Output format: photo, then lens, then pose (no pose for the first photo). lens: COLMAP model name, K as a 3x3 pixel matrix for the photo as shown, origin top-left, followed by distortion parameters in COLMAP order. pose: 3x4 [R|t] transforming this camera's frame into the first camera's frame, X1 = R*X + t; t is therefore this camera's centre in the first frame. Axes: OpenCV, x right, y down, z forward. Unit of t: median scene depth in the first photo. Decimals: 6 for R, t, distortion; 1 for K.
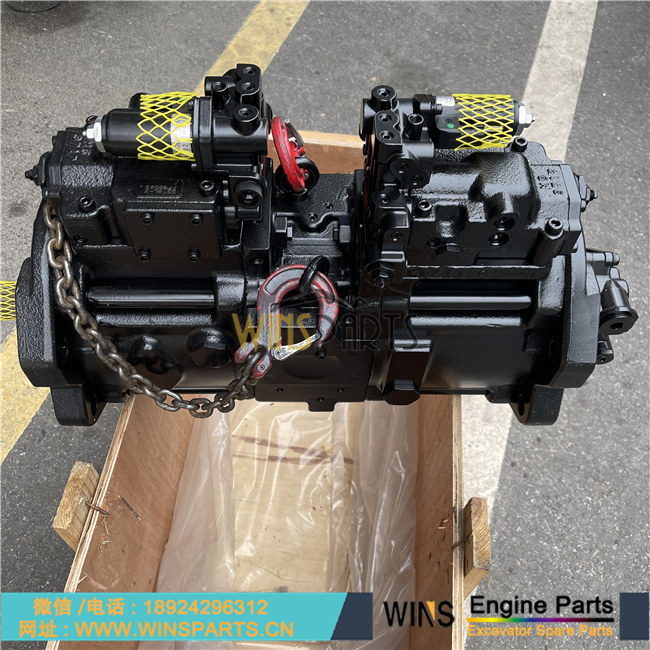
lens RADIAL K [[707.5, 0, 325.0], [0, 707.5, 325.0], [0, 0, 1]] dist [0.014717, 0.021060]
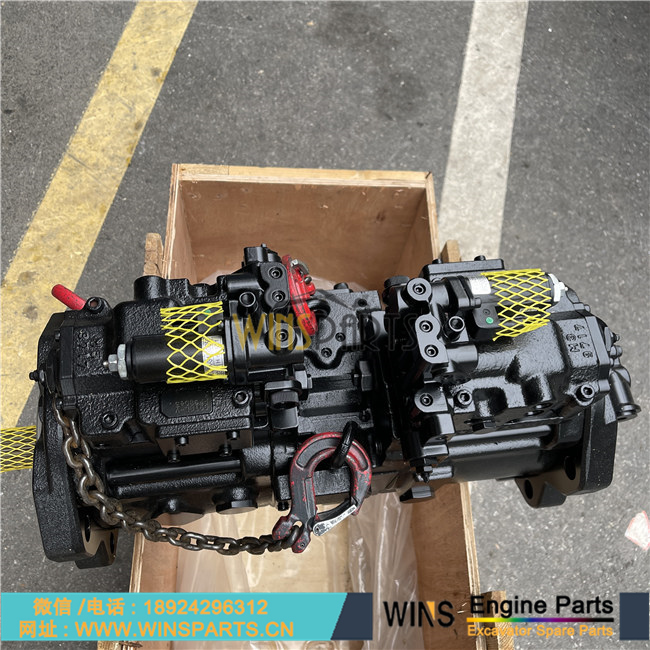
lens RADIAL K [[707.5, 0, 325.0], [0, 707.5, 325.0], [0, 0, 1]] dist [0.014717, 0.021060]
pose [[0.991205, -0.087923, 0.098902, -0.046002], [0.068558, 0.980438, 0.184500, -0.152239], [-0.113189, -0.176097, 0.977844, 0.025967]]
